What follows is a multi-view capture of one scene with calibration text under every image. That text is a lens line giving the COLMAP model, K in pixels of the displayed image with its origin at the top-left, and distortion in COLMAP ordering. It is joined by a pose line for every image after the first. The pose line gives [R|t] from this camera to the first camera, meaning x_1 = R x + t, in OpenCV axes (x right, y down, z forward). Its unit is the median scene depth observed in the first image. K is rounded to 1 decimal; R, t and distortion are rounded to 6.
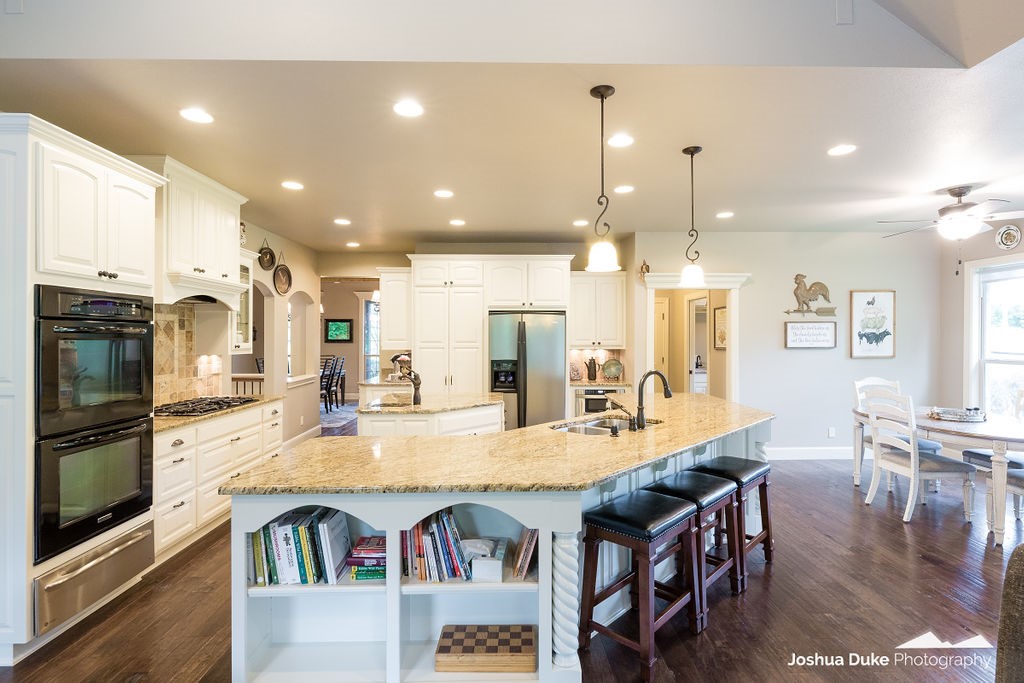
lens RADIAL K [[495.2, 0, 512.4], [0, 495.2, 338.1], [0, 0, 1]] dist [-0.001340, 0.000294]
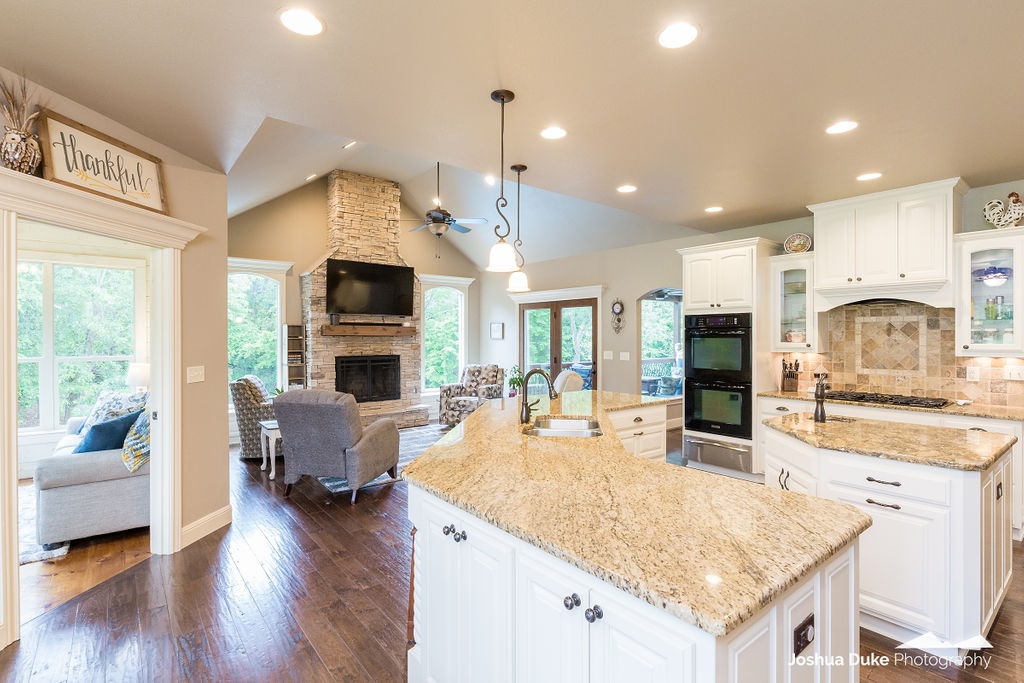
lens RADIAL K [[495.2, 0, 511.7], [0, 495.2, 338.6], [0, 0, 1]] dist [-0.001340, 0.000294]
pose [[-0.789818, 0.004481, -0.613325, 0.919047], [0.000621, 0.999979, 0.006507, -0.006919], [0.613341, 0.004758, -0.789804, 1.802681]]
